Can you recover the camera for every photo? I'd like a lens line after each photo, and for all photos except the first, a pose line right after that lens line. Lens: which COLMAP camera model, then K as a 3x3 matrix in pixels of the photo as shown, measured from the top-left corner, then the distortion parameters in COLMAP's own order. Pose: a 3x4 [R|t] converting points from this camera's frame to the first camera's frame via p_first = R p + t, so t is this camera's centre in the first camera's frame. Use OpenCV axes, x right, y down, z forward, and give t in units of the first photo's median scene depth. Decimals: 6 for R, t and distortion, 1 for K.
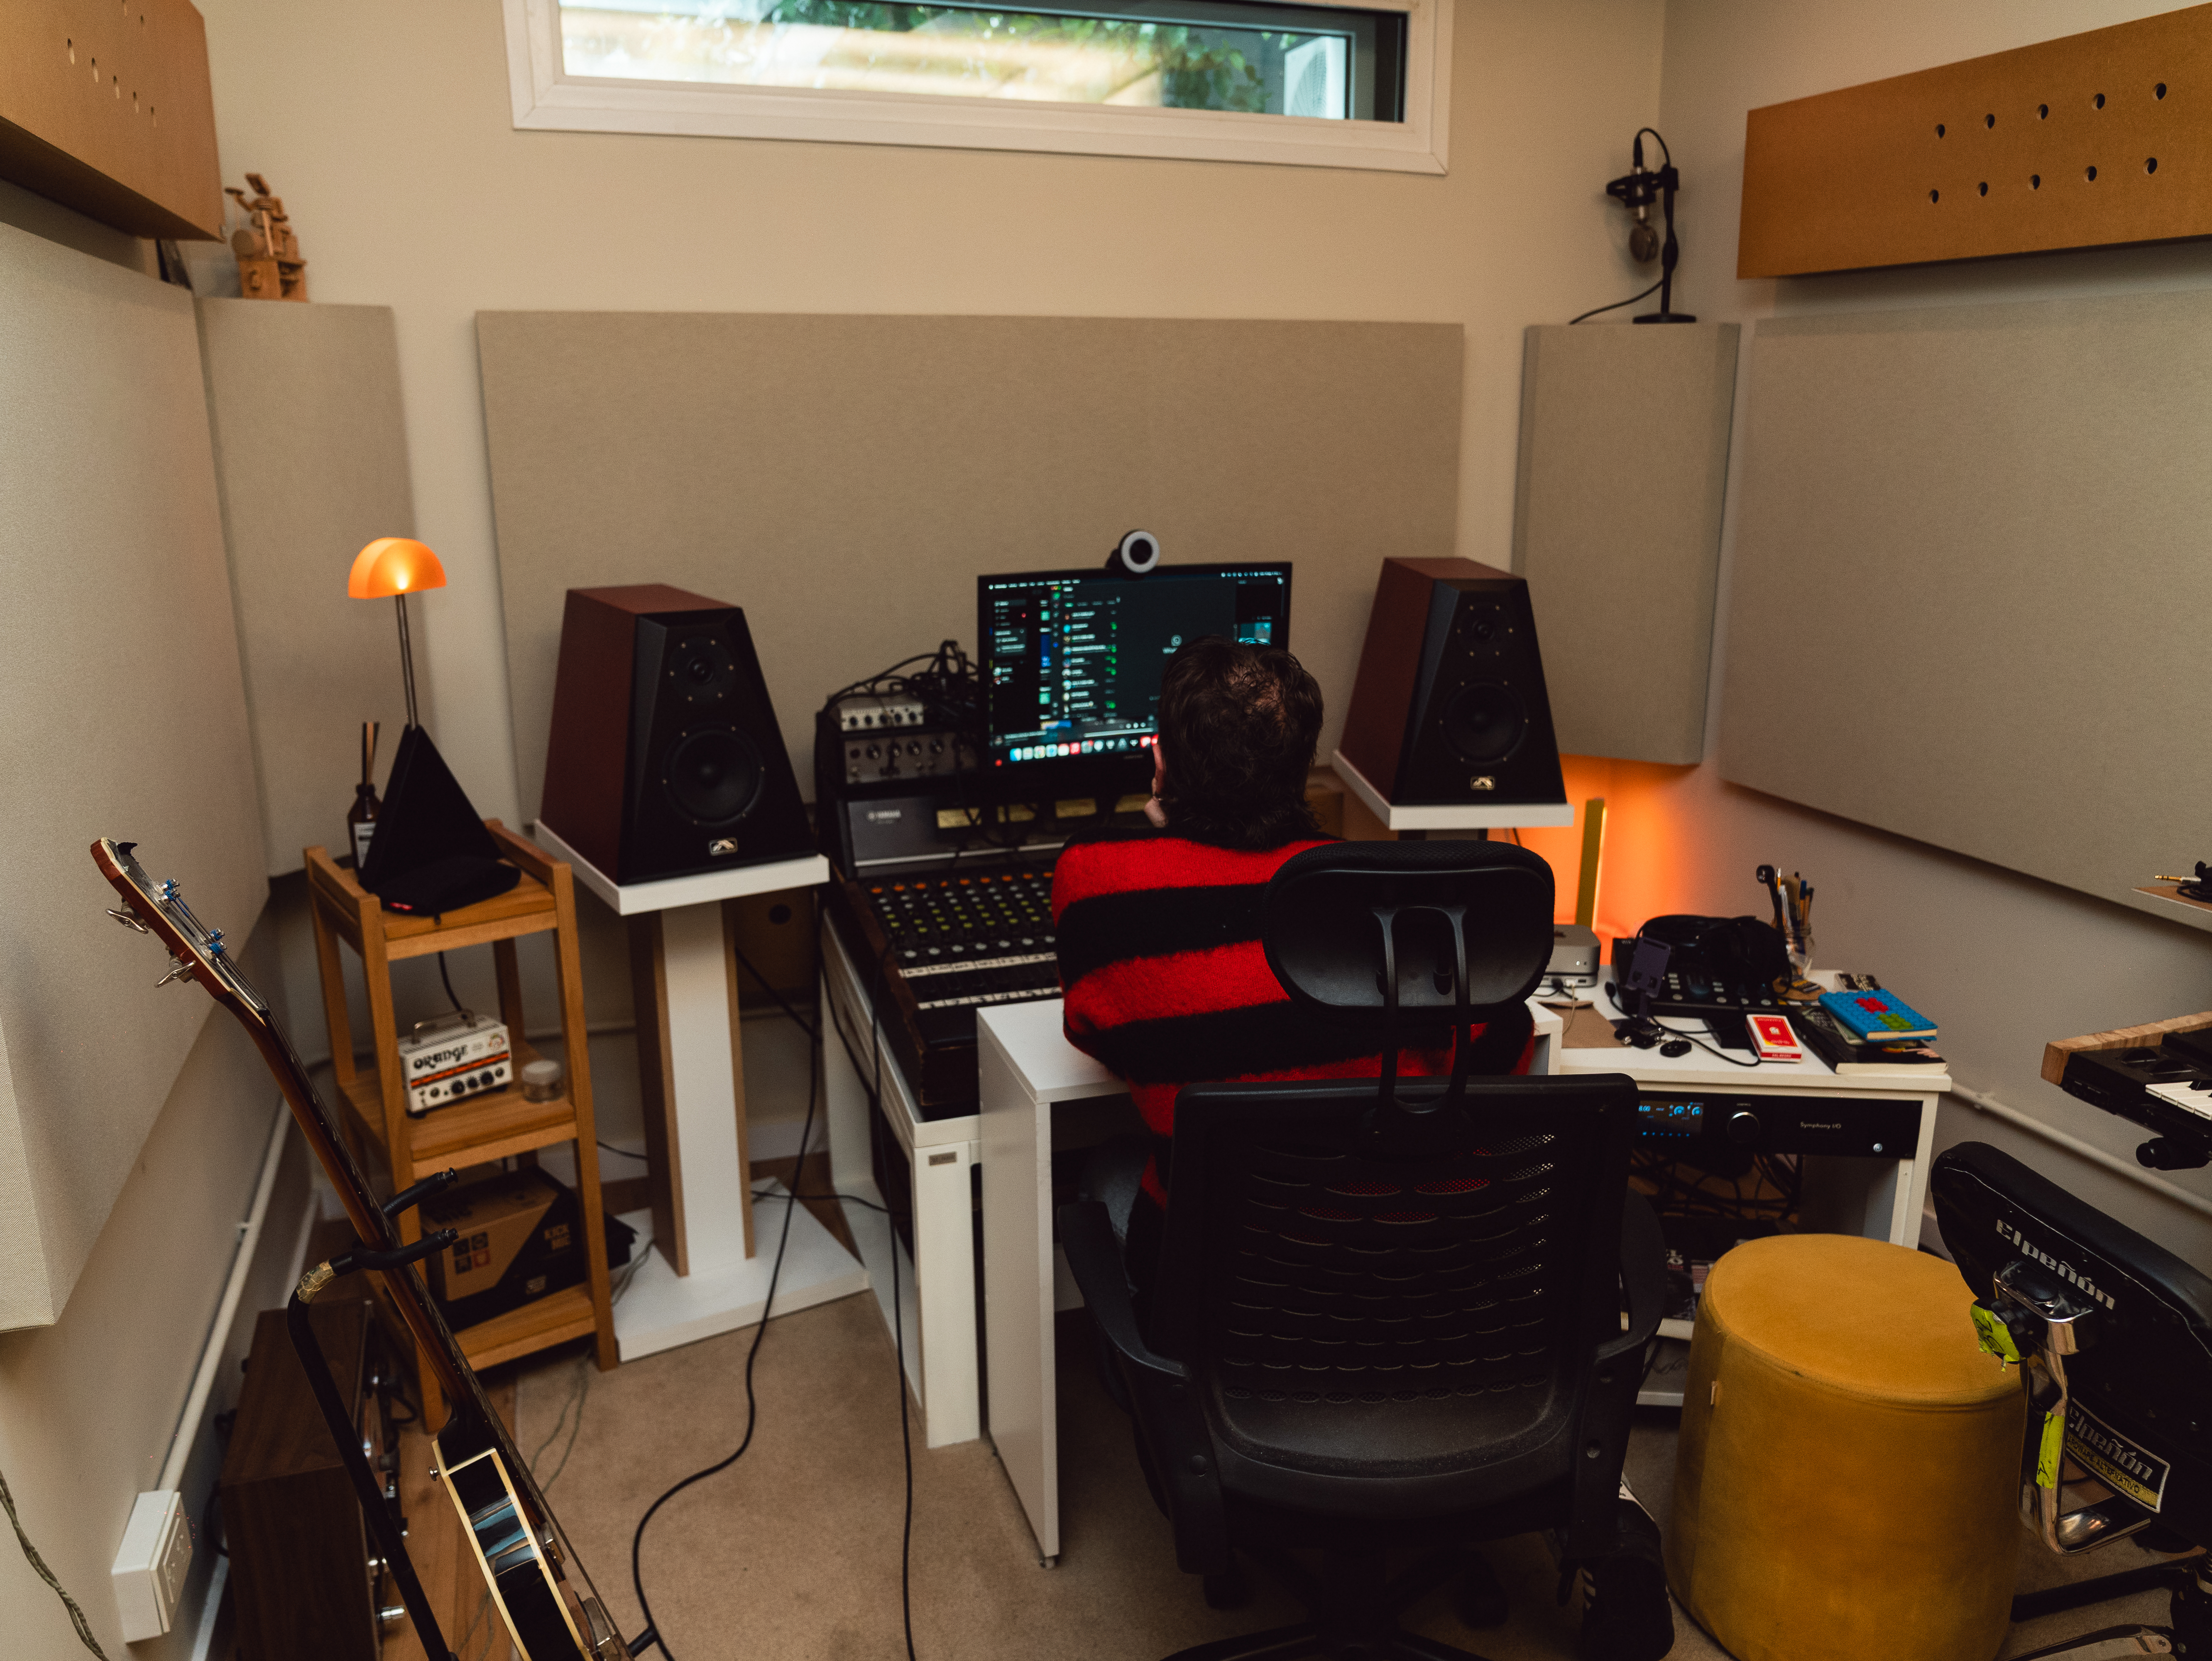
lens RADIAL K [[1686.1, 0, 1112.0], [0, 1686.1, 835.2], [0, 0, 1]] dist [-0.031625, 0.011837]
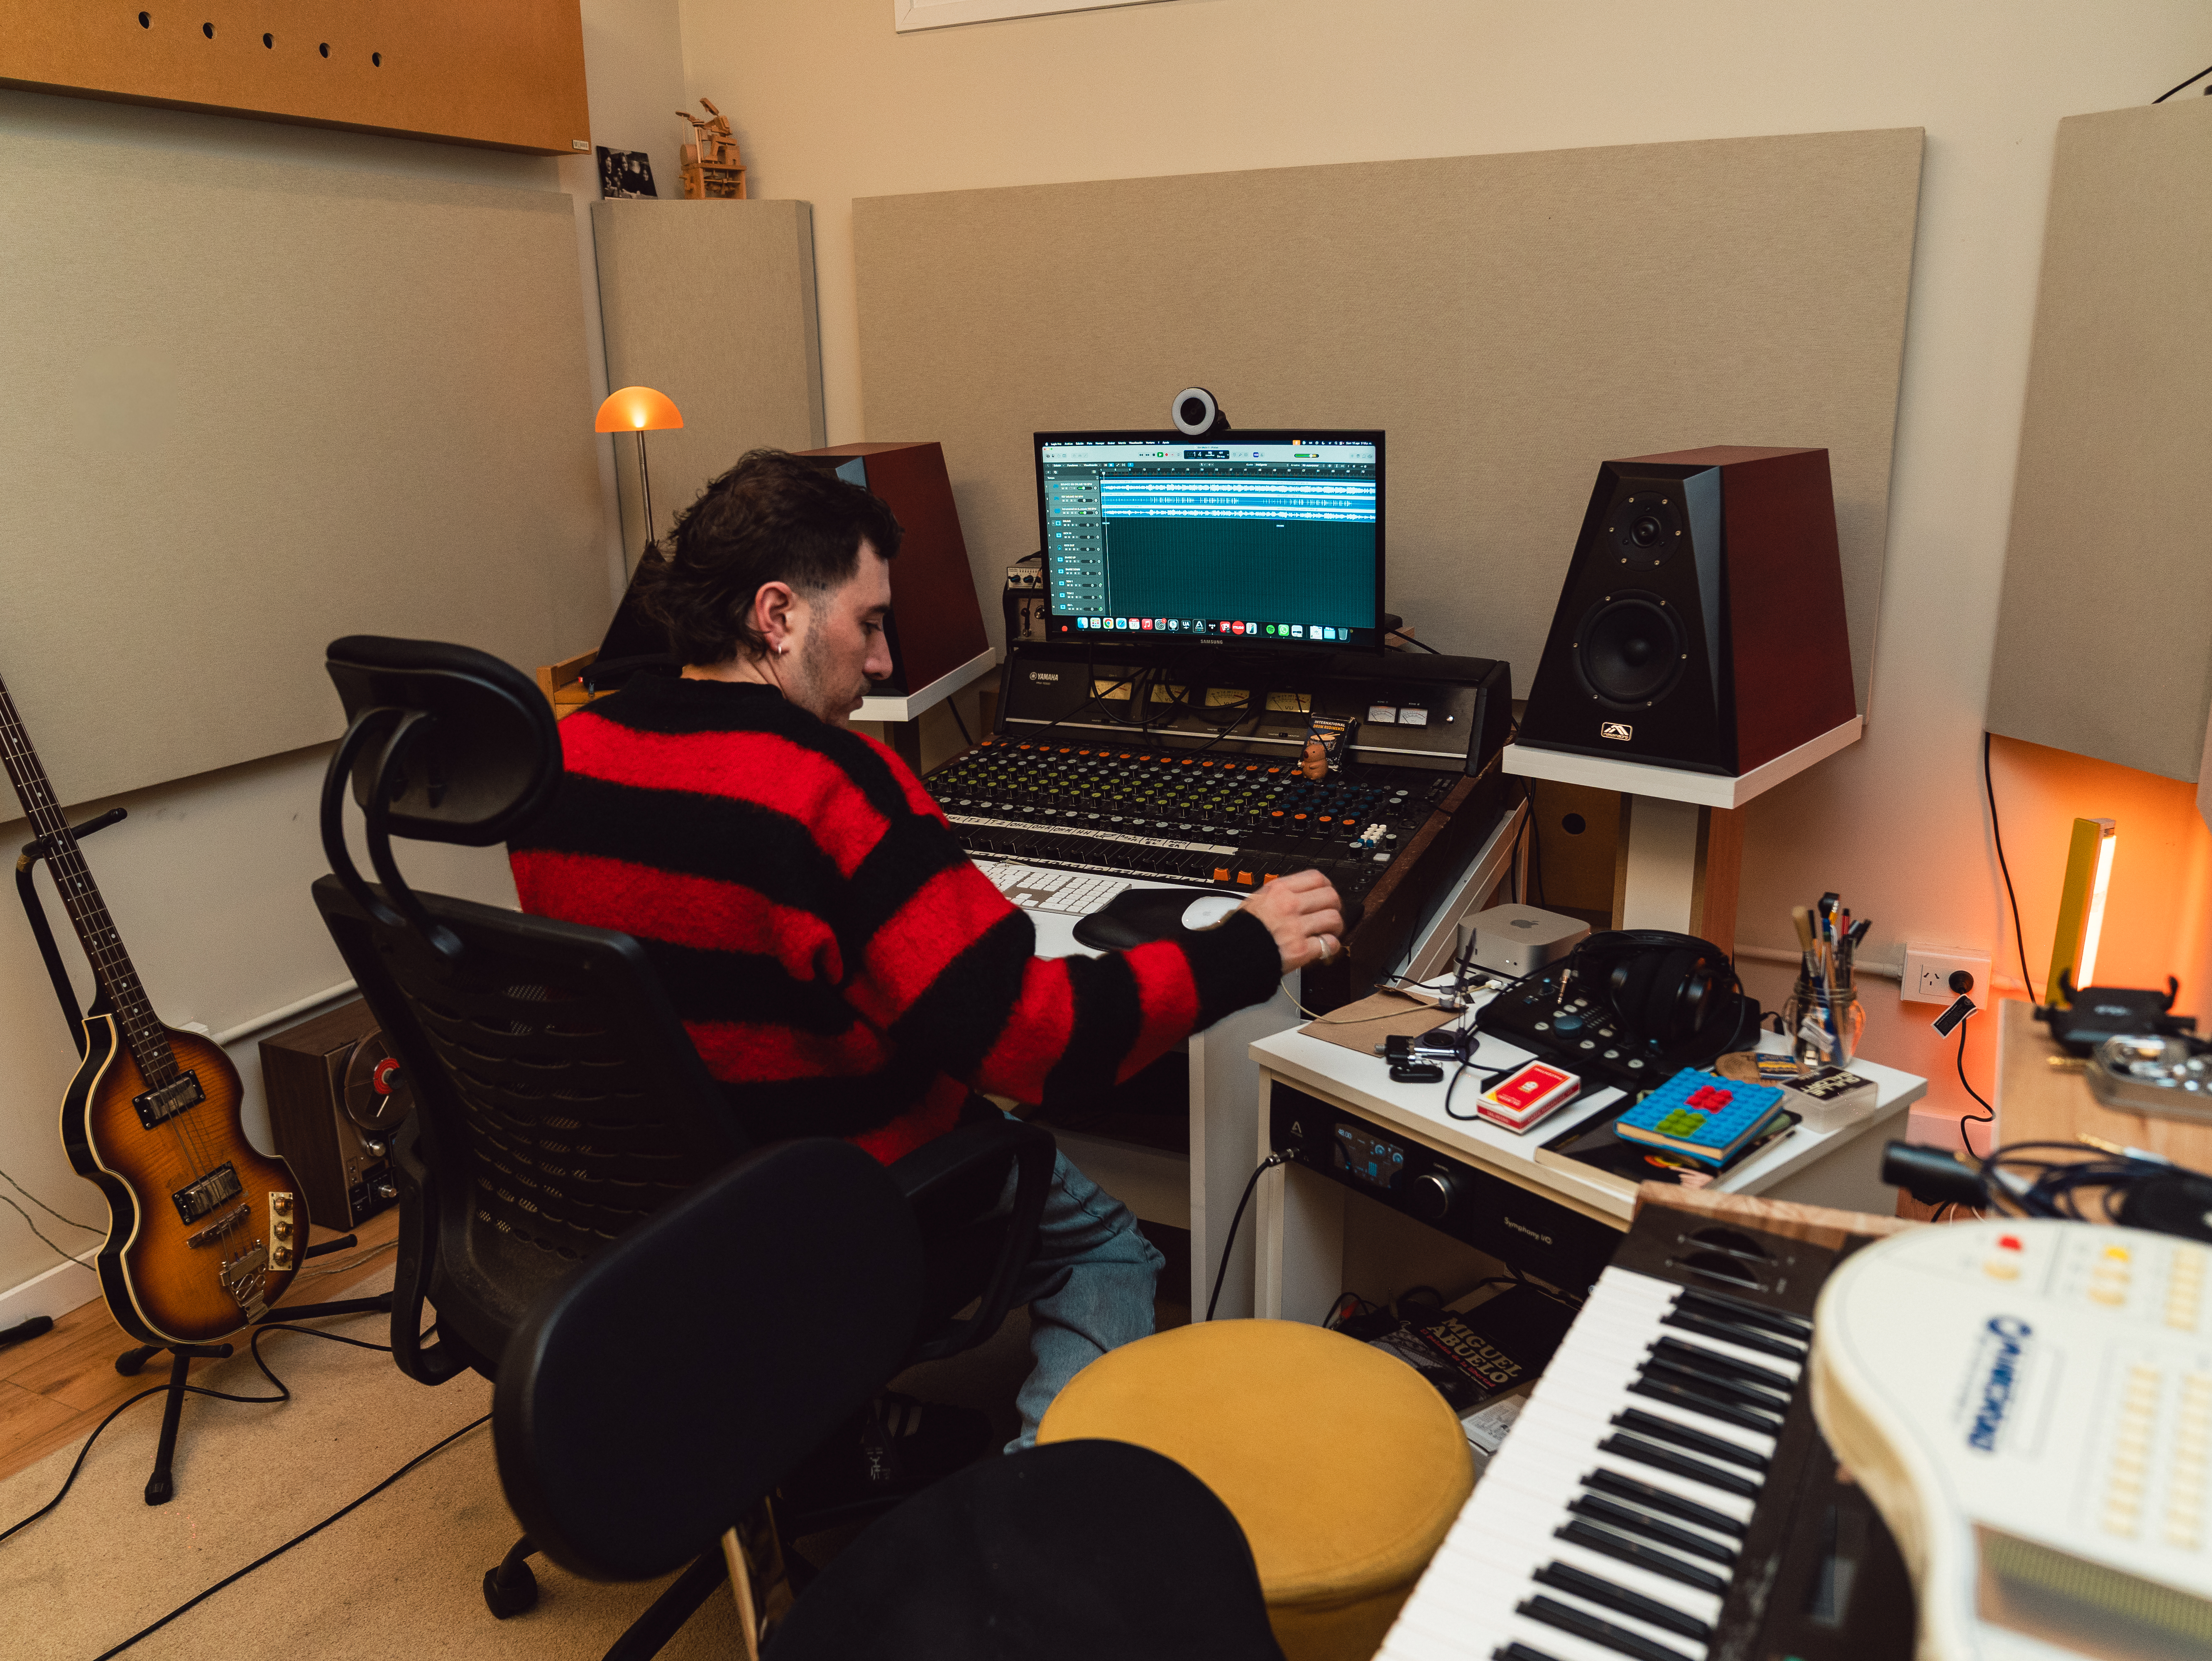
lens RADIAL K [[1686.1, 0, 1107.8], [0, 1686.1, 833.6], [0, 0, 1]] dist [-0.031625, 0.011837]
pose [[0.709523, 0.180735, -0.681110, 0.680940], [-0.157494, 0.982772, 0.096718, -0.026470], [0.686857, 0.038647, 0.725765, 0.336457]]
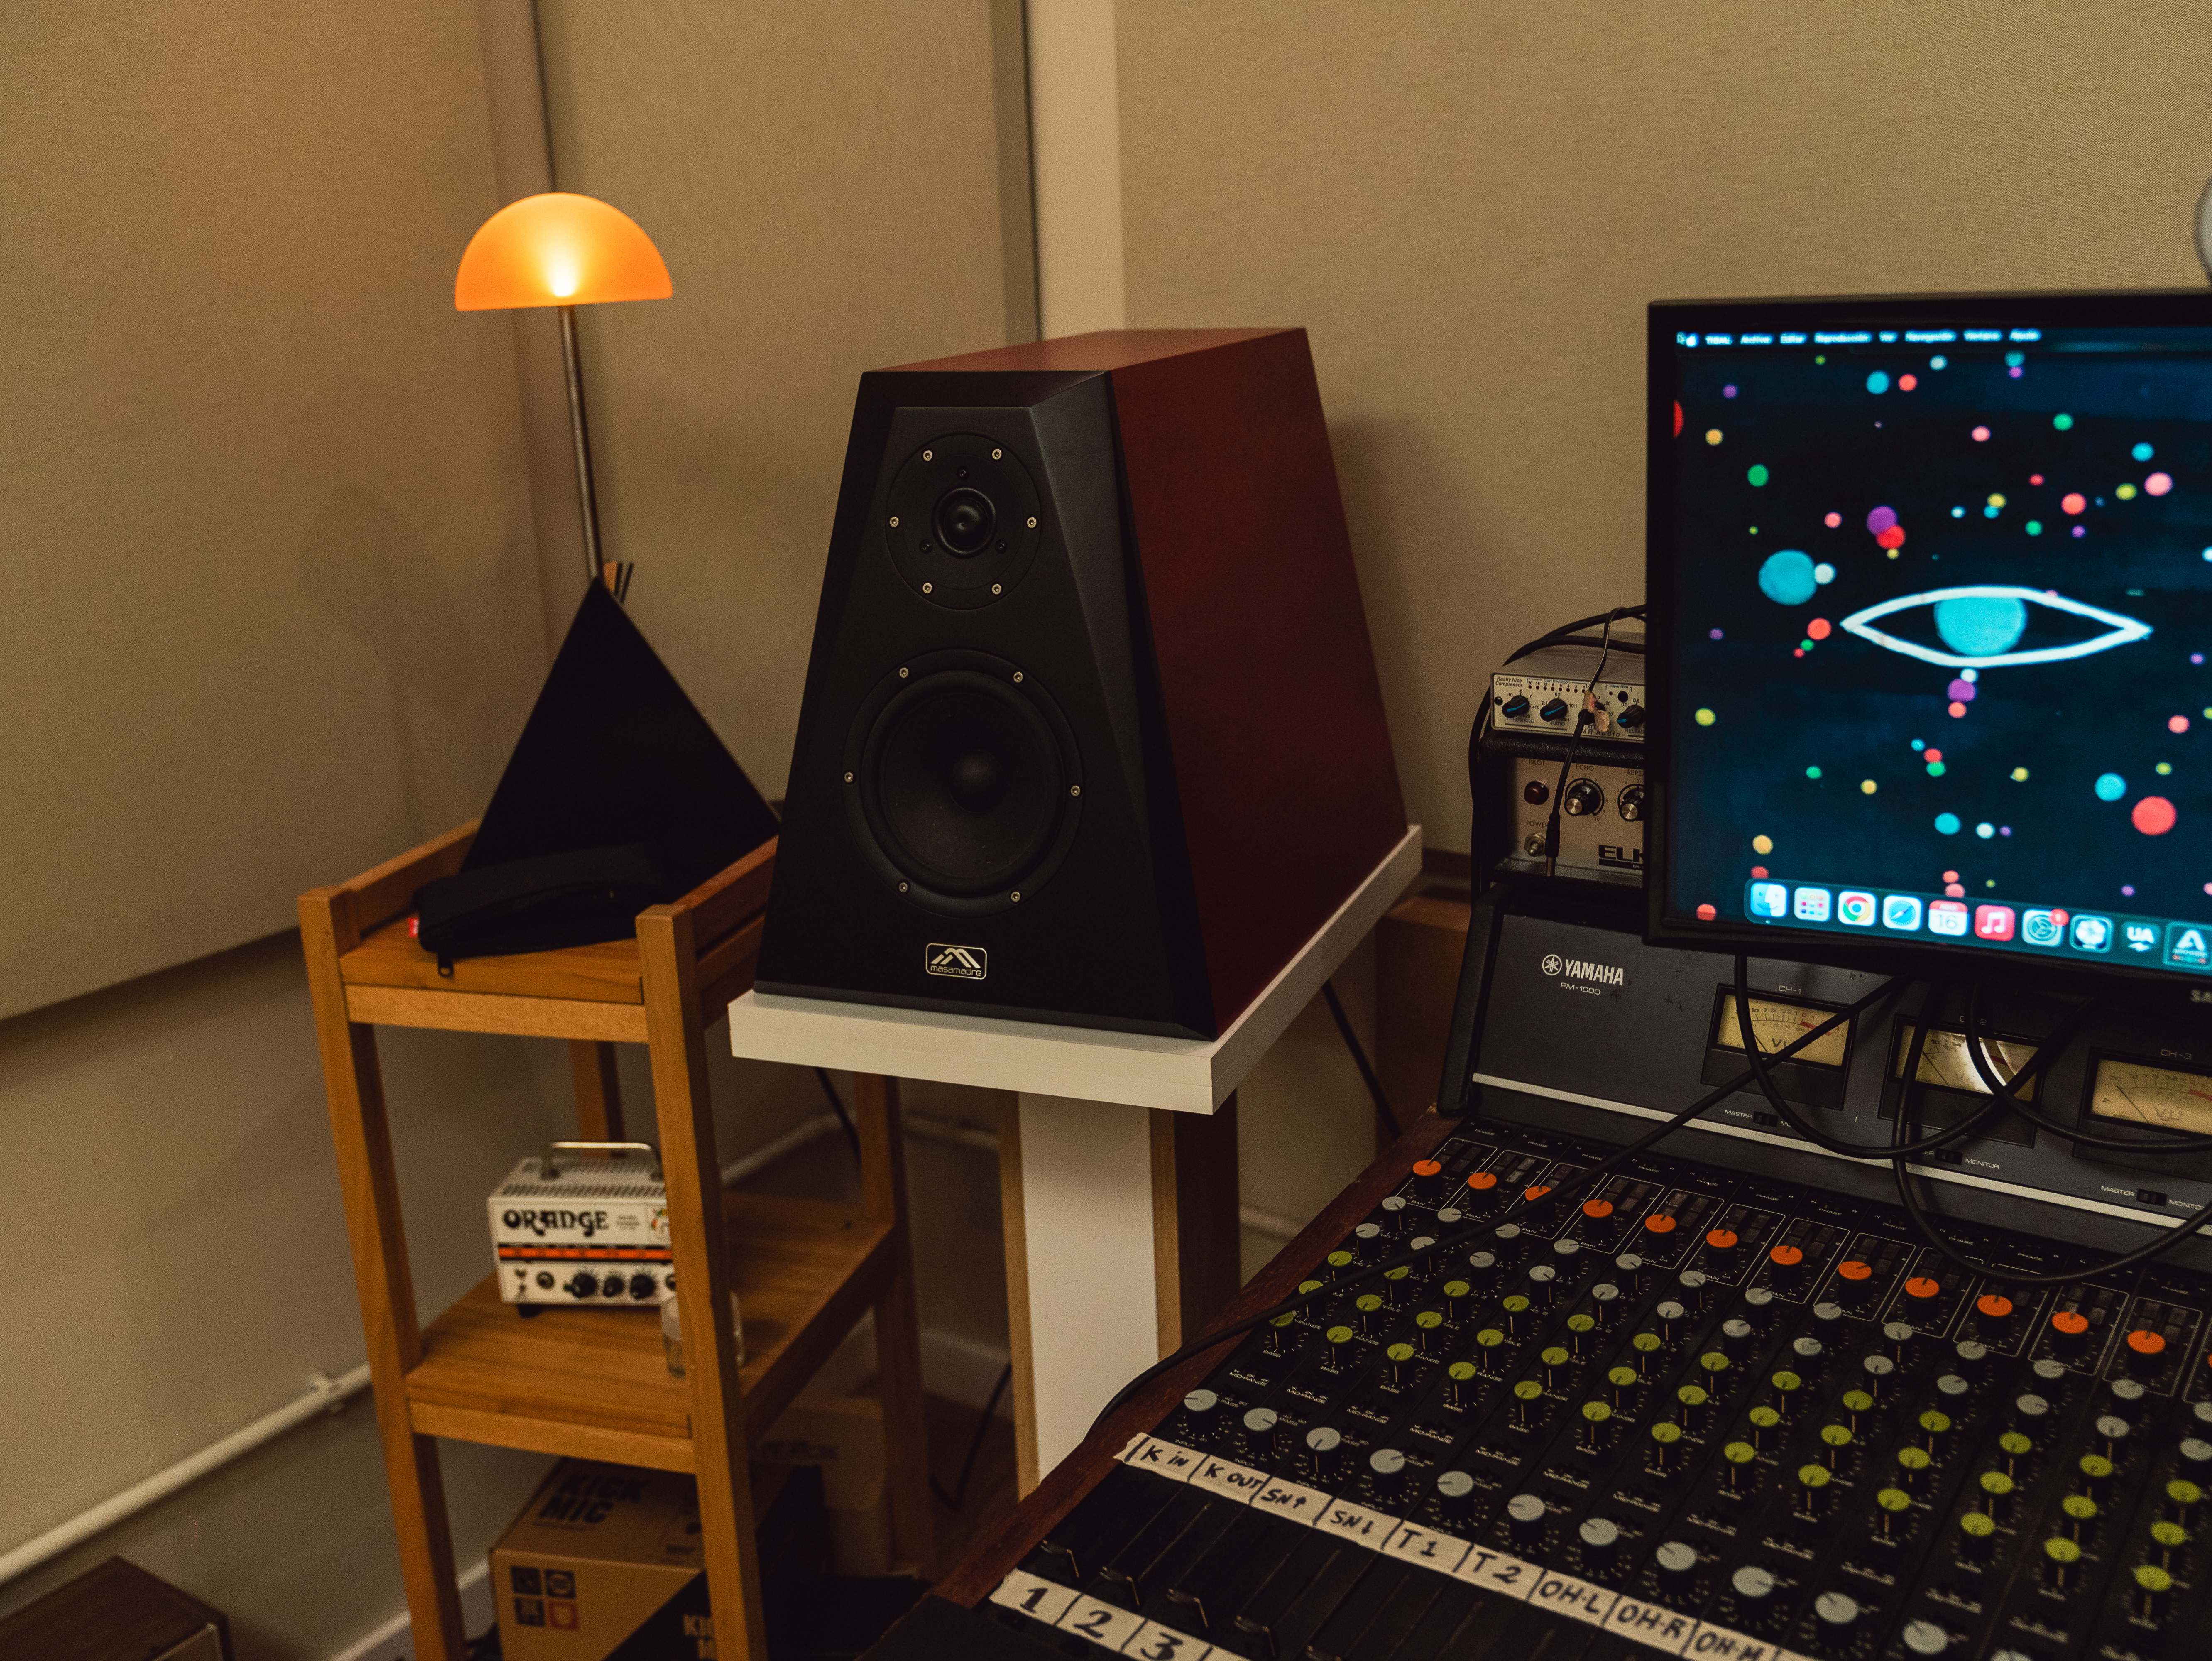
lens RADIAL K [[2161.6, 0, 1102.5], [0, 2161.6, 838.5], [0, 0, 1]] dist [-0.009062, 0.000000]
pose [[0.589748, 0.207745, -0.780410, 0.191095], [-0.168030, 0.976764, 0.133035, -0.097730], [0.789913, 0.052675, 0.610952, 0.710316]]
